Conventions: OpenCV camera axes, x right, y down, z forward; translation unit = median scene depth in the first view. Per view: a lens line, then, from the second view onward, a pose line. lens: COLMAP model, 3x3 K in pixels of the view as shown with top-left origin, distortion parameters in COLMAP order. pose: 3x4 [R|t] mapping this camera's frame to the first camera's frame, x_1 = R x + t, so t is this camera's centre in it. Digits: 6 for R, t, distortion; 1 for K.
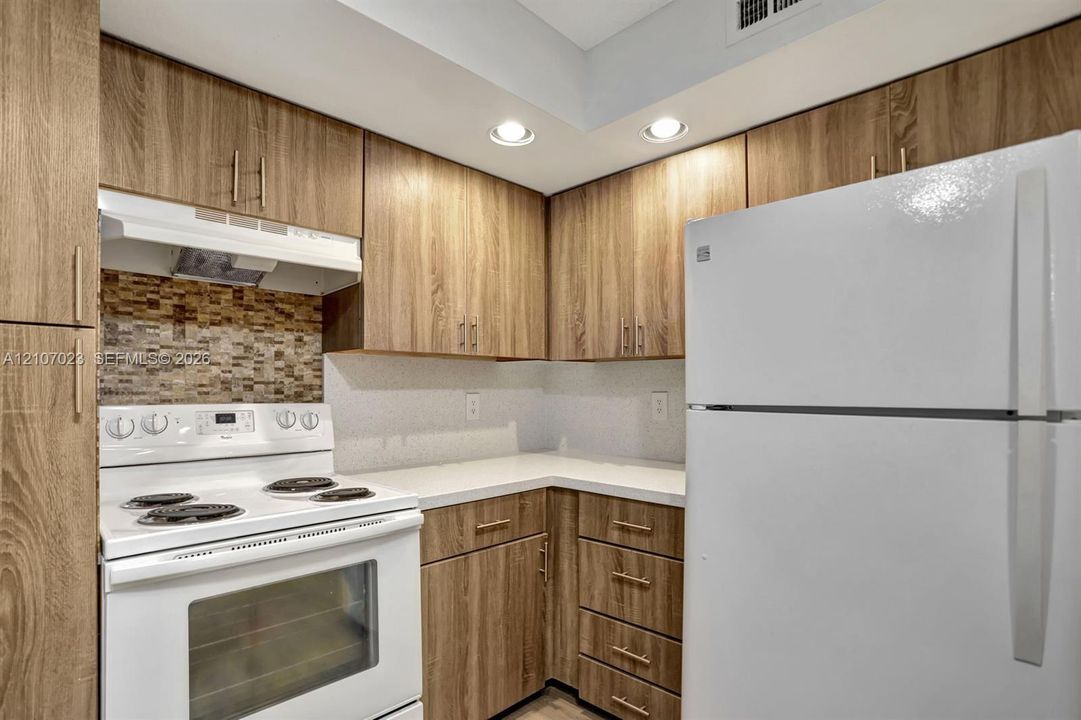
lens RADIAL K [[535.2, 0, 517.5], [0, 535.2, 391.1], [0, 0, 1]] dist [-0.075069, 0.040740]
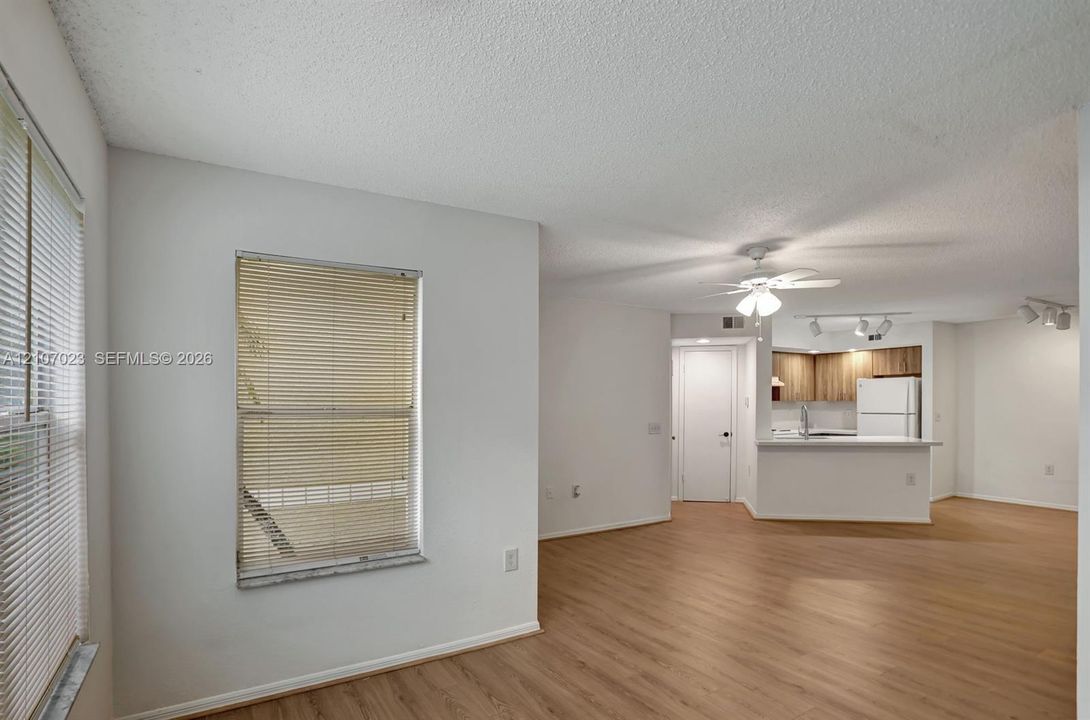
lens RADIAL K [[544.2, 0, 572.3], [0, 544.2, 408.0], [0, 0, 1]] dist [0.000312, -0.000064]
pose [[0.983917, -0.005220, -0.178551, -1.171406], [0.006177, 0.999969, 0.004803, -0.051495], [0.178521, -0.005829, 0.983919, -3.776706]]
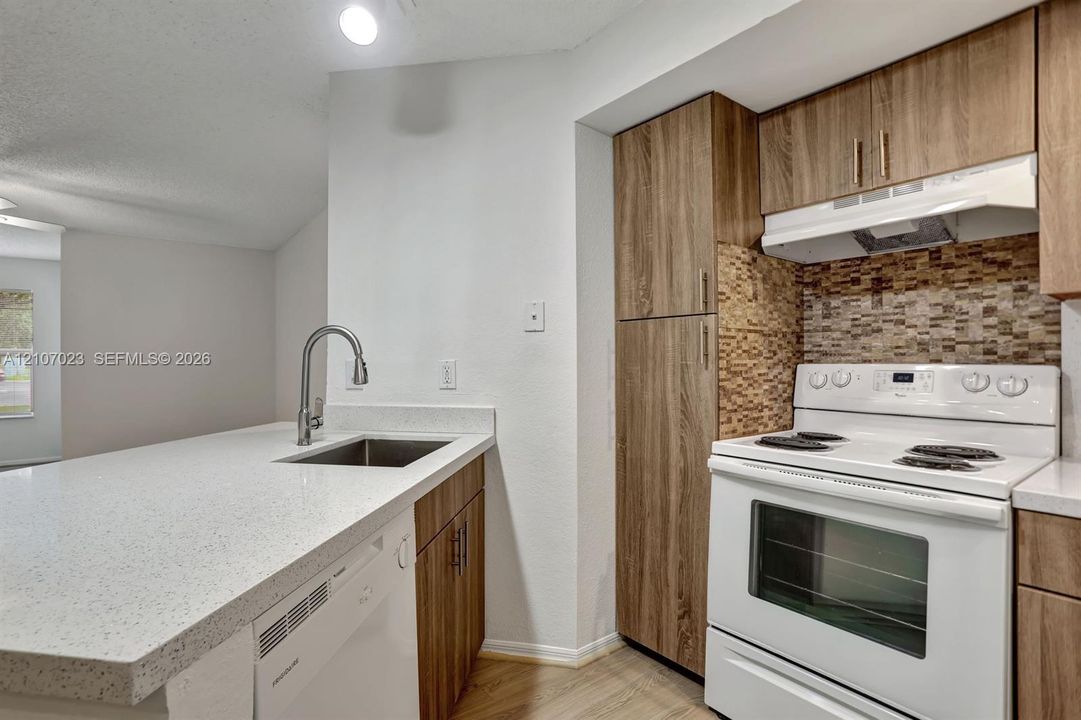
lens RADIAL K [[525.0, 0, 524.2], [0, 525.0, 359.4], [0, 0, 1]] dist [-0.045186, 0.015412]
pose [[-0.130819, -0.006443, -0.991385, 0.521242], [-0.001683, 0.999979, -0.006277, 0.020837], [0.991405, 0.000848, -0.130827, 0.344407]]
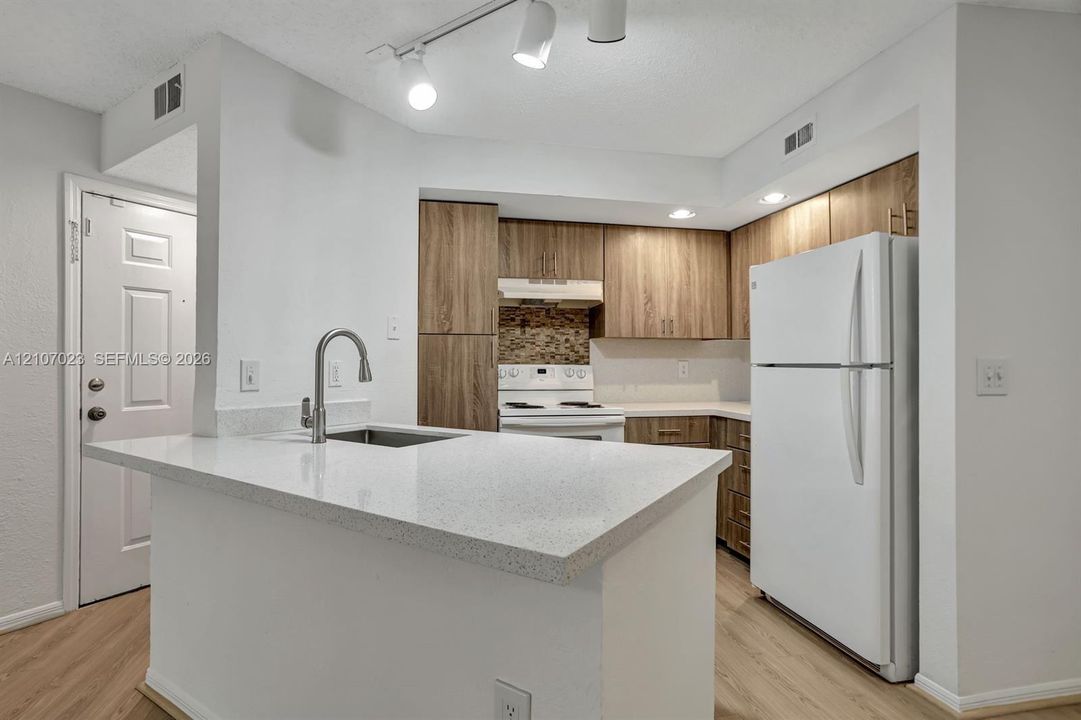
lens RADIAL K [[525.0, 0, 524.2], [0, 525.0, 359.4], [0, 0, 1]] dist [-0.045186, 0.015412]
pose [[0.840393, -0.003087, -0.541969, 0.491975], [-0.003118, 0.999940, -0.010531, 0.023804], [0.541969, 0.010540, 0.840332, -0.758448]]
